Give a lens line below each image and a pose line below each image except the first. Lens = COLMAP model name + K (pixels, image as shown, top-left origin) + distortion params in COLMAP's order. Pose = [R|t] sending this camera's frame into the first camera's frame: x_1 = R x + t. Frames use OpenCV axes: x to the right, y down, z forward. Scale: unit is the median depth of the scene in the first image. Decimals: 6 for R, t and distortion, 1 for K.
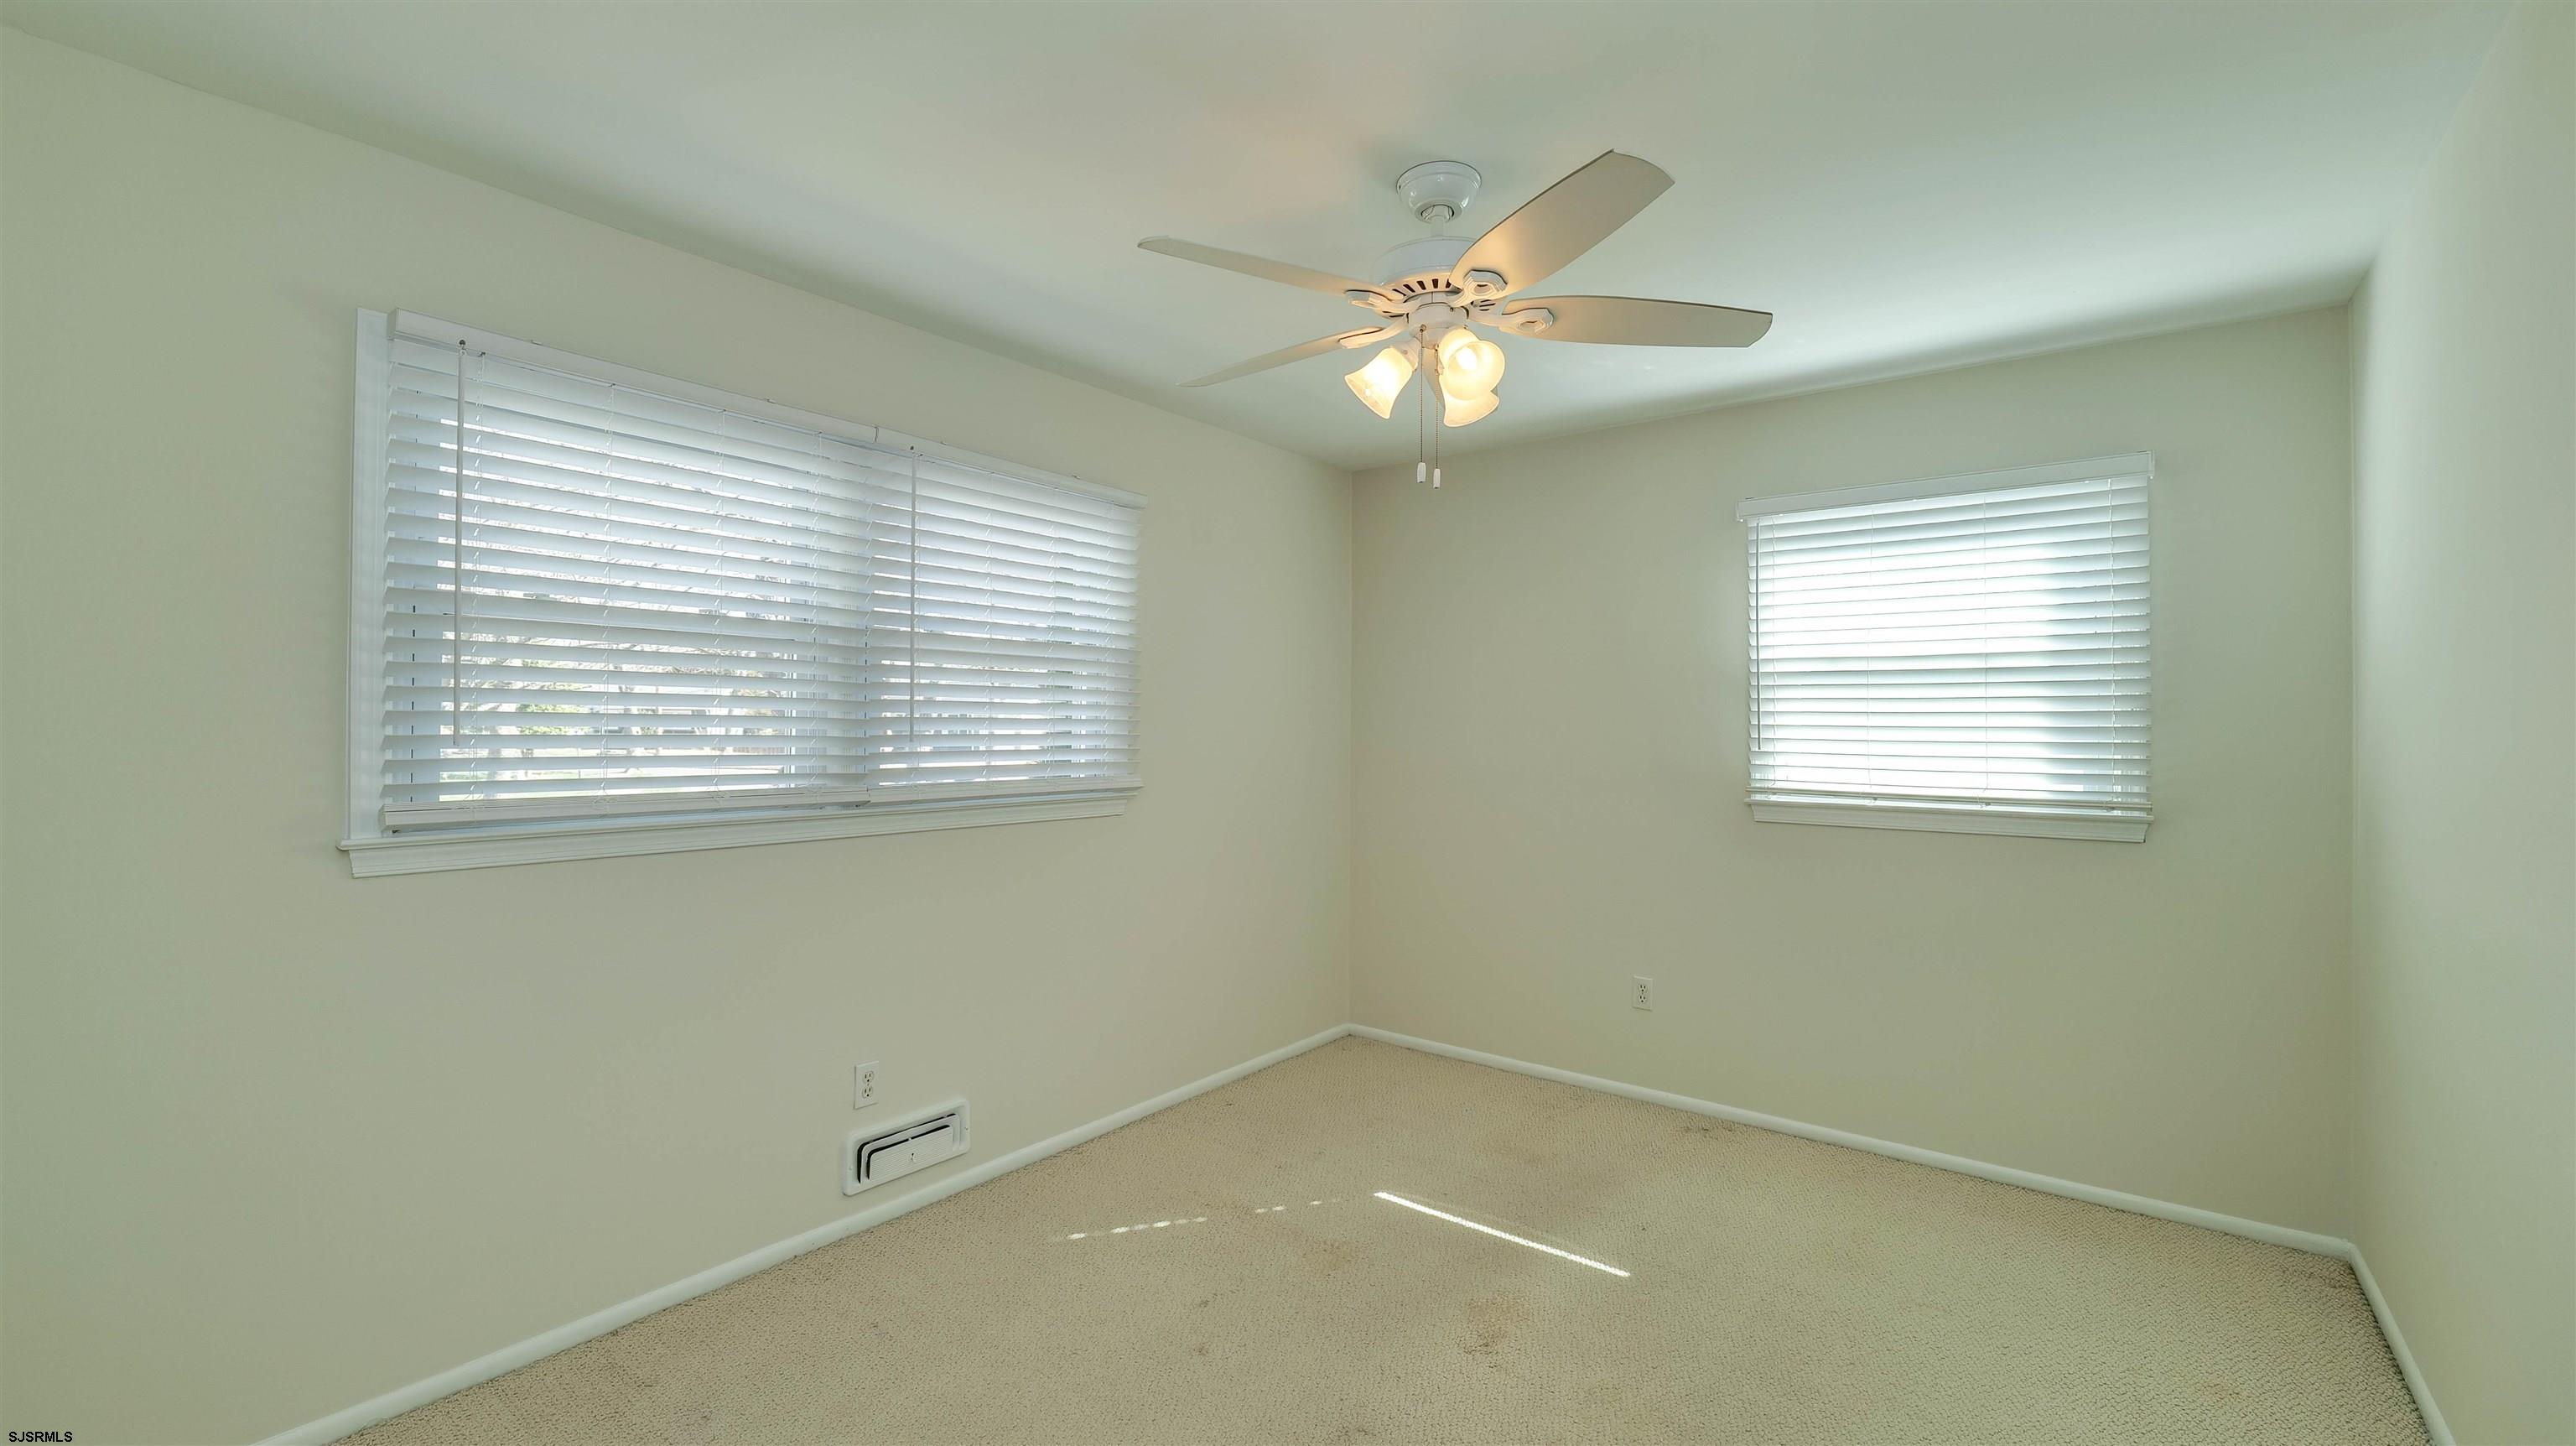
lens RADIAL K [[1043.9, 0, 1274.6], [0, 1043.9, 721.7], [0, 0, 1]] dist [-0.012951, 0.000600]
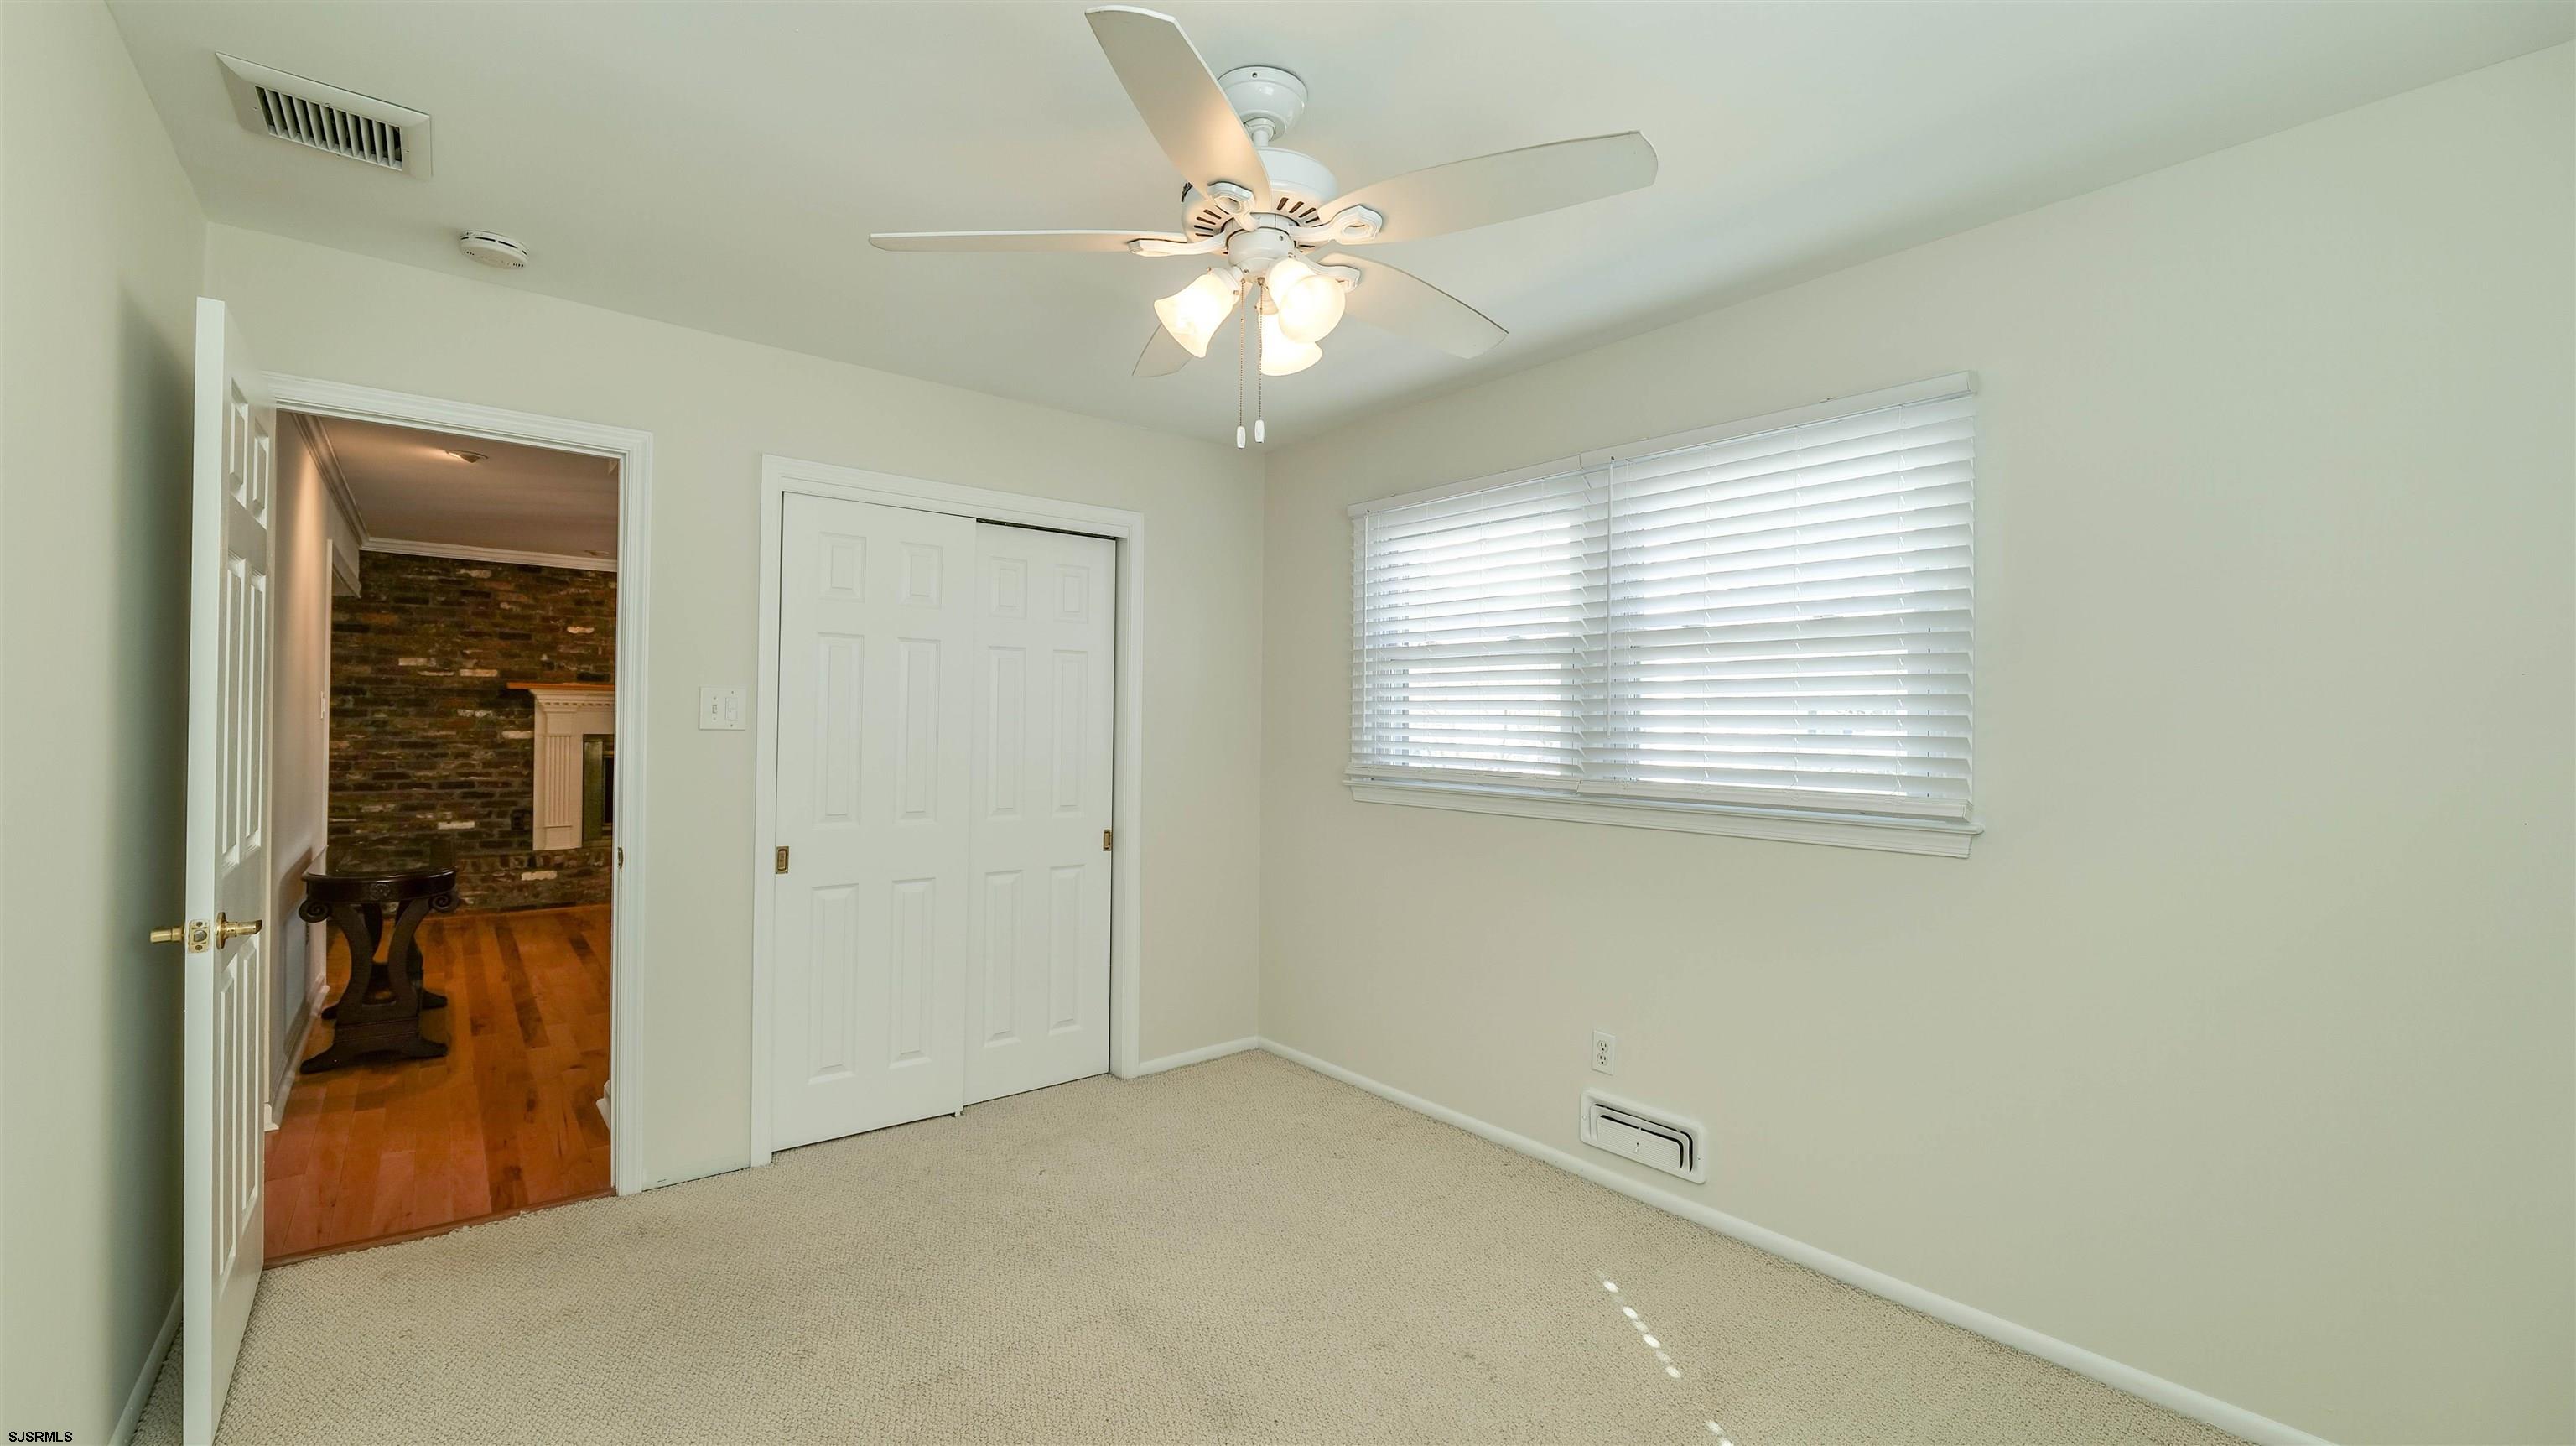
lens RADIAL K [[1043.9, 0, 1274.6], [0, 1043.9, 721.7], [0, 0, 1]] dist [-0.012951, 0.000600]
pose [[-0.211622, -0.006255, -0.977332, 0.752433], [-0.006573, 0.999966, -0.004977, 0.010419], [0.977330, 0.005370, -0.211655, 0.898257]]
